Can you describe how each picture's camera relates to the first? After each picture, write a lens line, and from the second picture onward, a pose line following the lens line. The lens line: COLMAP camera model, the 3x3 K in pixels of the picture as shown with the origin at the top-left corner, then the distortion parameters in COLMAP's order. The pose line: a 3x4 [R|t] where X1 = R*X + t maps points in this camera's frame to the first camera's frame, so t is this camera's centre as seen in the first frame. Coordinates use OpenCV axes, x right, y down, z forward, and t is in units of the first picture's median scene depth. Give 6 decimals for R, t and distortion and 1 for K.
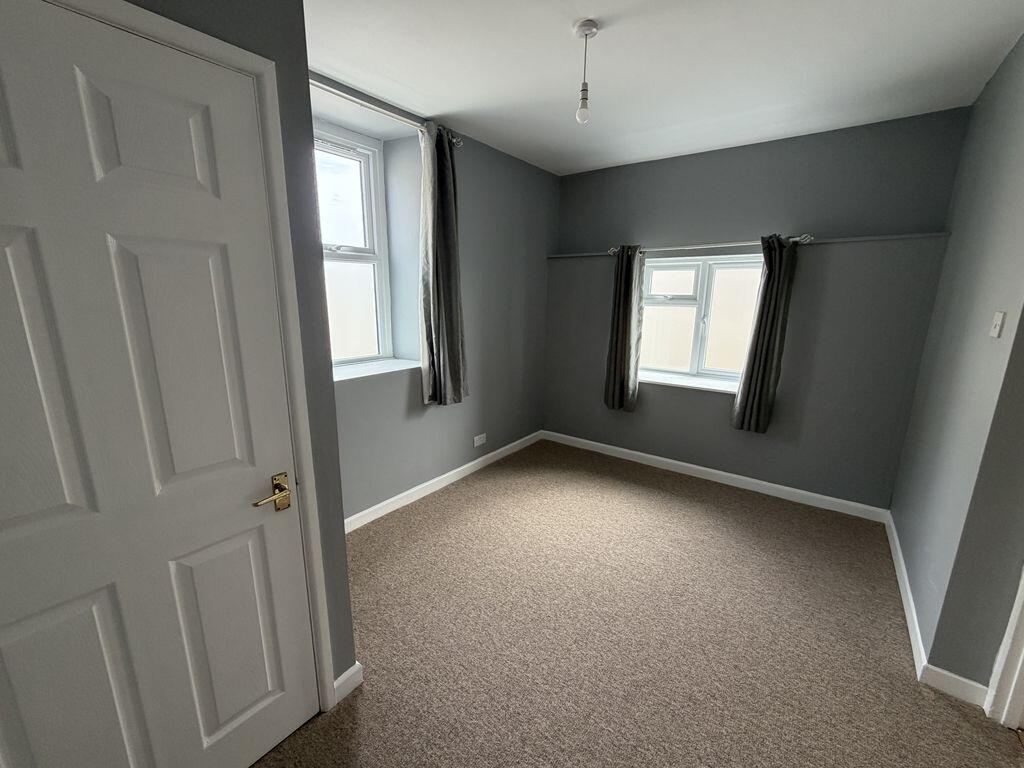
lens RADIAL K [[408.5, 0, 505.9], [0, 408.5, 380.8], [0, 0, 1]] dist [-0.000565, 0.000049]
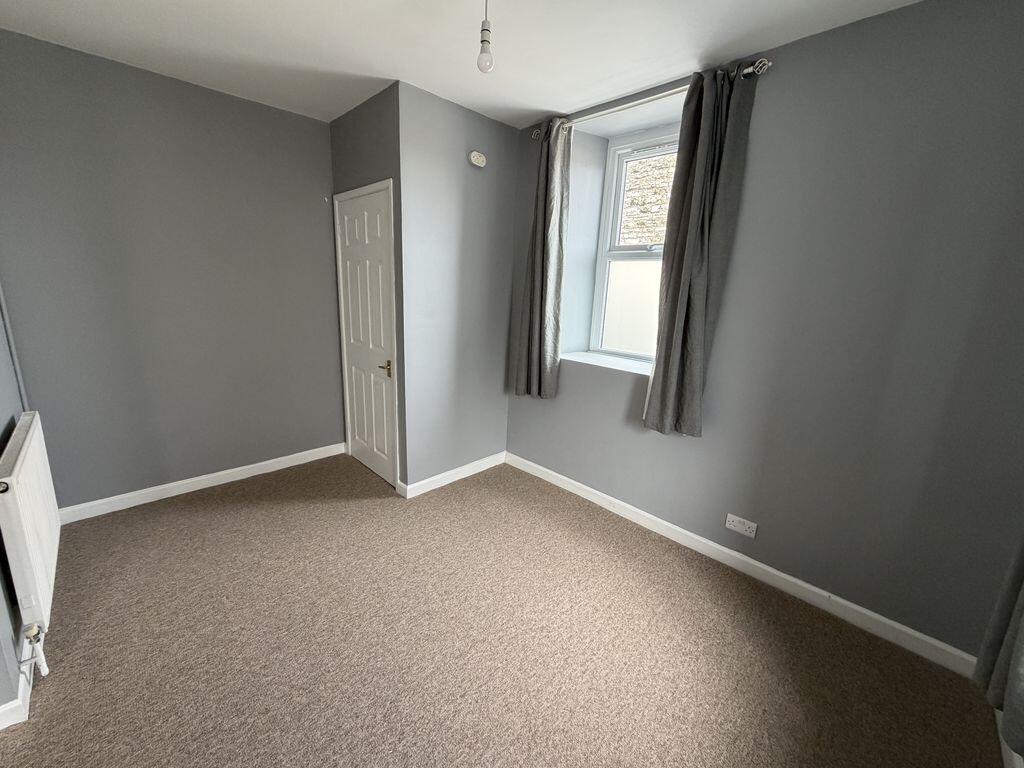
lens RADIAL K [[408.5, 0, 505.9], [0, 408.5, 380.8], [0, 0, 1]] dist [-0.000565, 0.000049]
pose [[-0.122897, 0.215616, -0.968714, 0.677480], [-0.249051, 0.938176, 0.240415, -0.158547], [0.960661, 0.270806, -0.061599, 0.772939]]
